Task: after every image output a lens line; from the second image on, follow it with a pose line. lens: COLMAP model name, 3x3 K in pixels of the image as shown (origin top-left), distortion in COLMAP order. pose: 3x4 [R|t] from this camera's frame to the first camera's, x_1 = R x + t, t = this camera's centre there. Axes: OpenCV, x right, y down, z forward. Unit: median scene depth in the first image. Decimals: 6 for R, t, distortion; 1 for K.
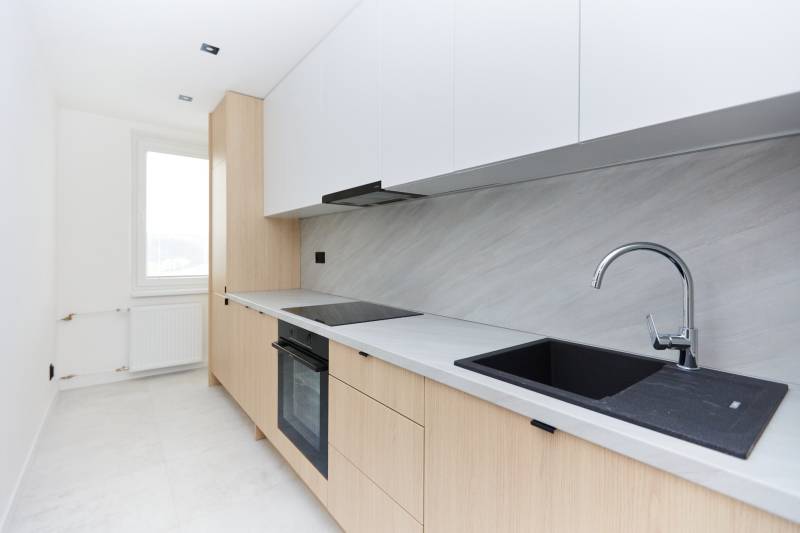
lens RADIAL K [[365.3, 0, 400.0], [0, 365.3, 266.5], [0, 0, 1]] dist [-0.000018, -0.000012]
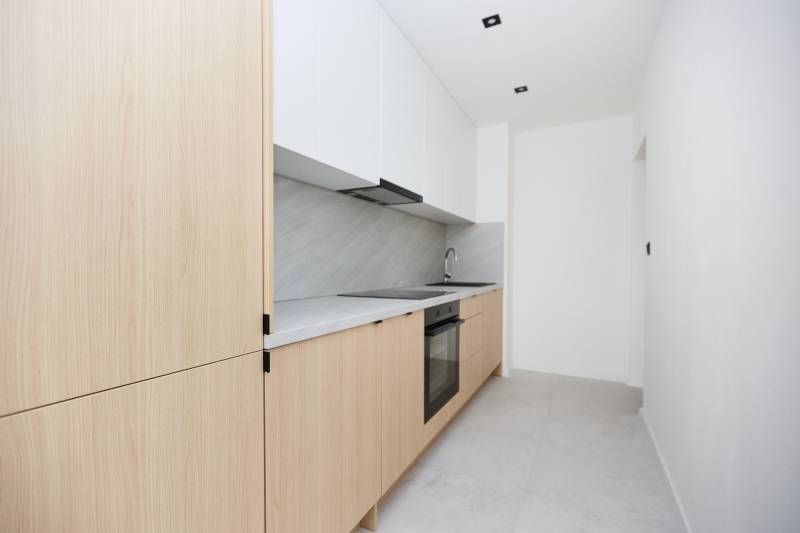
lens RADIAL K [[365.3, 0, 400.0], [0, 365.3, 266.5], [0, 0, 1]] dist [-0.000018, -0.000012]
pose [[-0.409195, -0.013802, 0.912343, -1.142960], [0.020140, 0.999505, 0.024153, 0.008270], [-0.912225, 0.028258, -0.408714, 1.403288]]
